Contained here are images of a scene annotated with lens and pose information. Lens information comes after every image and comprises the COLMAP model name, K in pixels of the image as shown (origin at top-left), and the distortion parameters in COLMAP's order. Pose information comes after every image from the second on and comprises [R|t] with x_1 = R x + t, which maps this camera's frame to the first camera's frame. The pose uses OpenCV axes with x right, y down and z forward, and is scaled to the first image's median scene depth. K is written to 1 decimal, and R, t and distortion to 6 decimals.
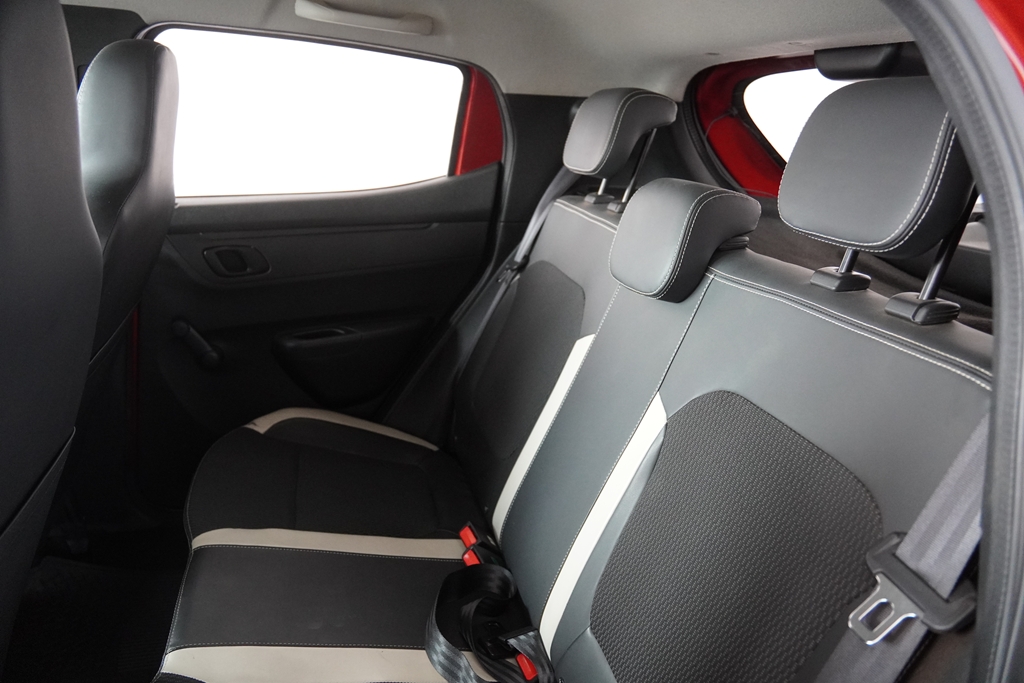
lens RADIAL K [[759.9, 0, 512.0], [0, 759.9, 341.5], [0, 0, 1]] dist [-0.137678, 0.094719]
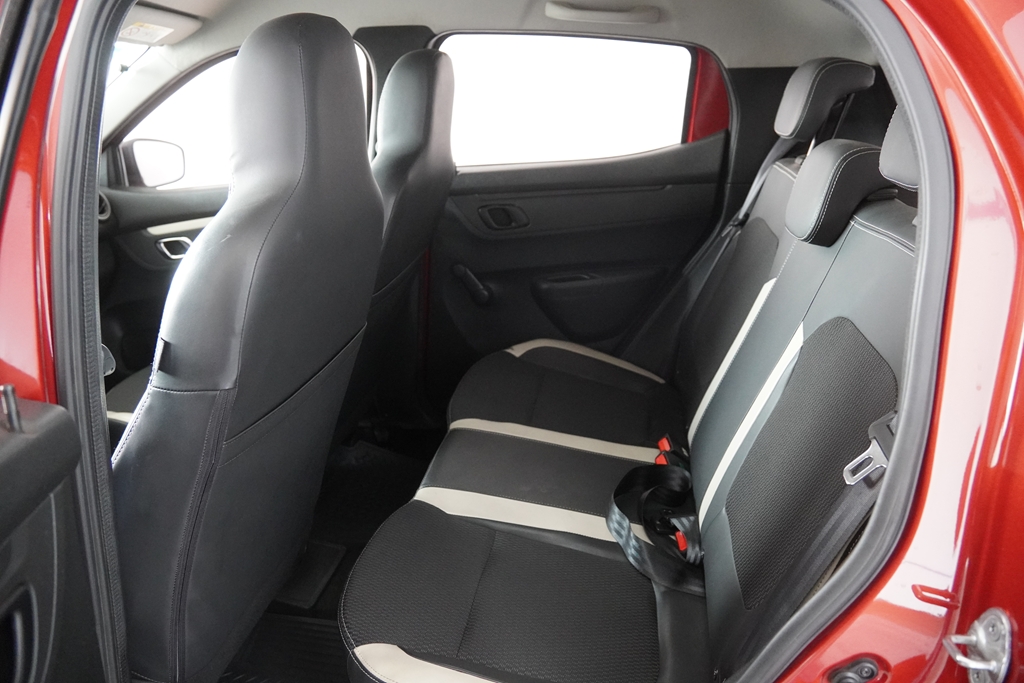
lens RADIAL K [[759.9, 0, 512.0], [0, 759.9, 341.5], [0, 0, 1]] dist [-0.137678, 0.094719]
pose [[0.919031, 0.056009, -0.390186, 0.150764], [-0.040837, 0.998056, 0.047080, 0.040179], [0.392065, -0.027334, 0.919531, -0.163006]]
